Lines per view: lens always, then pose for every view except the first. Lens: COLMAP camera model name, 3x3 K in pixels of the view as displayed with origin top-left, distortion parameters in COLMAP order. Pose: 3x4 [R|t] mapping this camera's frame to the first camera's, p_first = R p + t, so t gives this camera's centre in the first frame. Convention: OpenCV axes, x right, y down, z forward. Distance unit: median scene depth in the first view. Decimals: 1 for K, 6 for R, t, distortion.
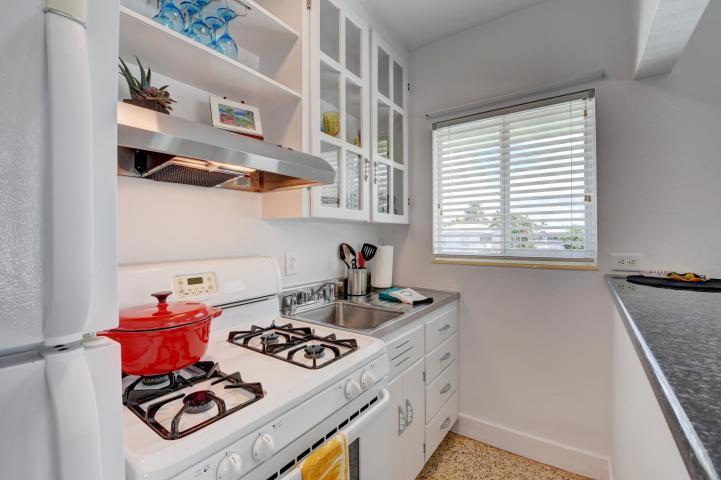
lens RADIAL K [[318.2, 0, 359.1], [0, 318.2, 236.1], [0, 0, 1]] dist [-0.017064, 0.000019]
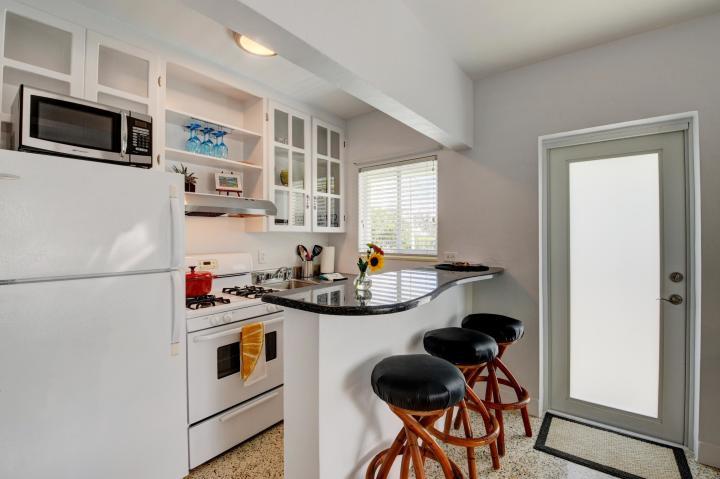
lens RADIAL K [[317.0, 0, 361.4], [0, 317.0, 235.7], [0, 0, 1]] dist [0.000915, -0.016766]
pose [[0.998629, 0.001813, -0.052323, 0.398975], [-0.001761, 0.999998, 0.001032, -0.031084], [0.052325, -0.000938, 0.998630, -0.679156]]
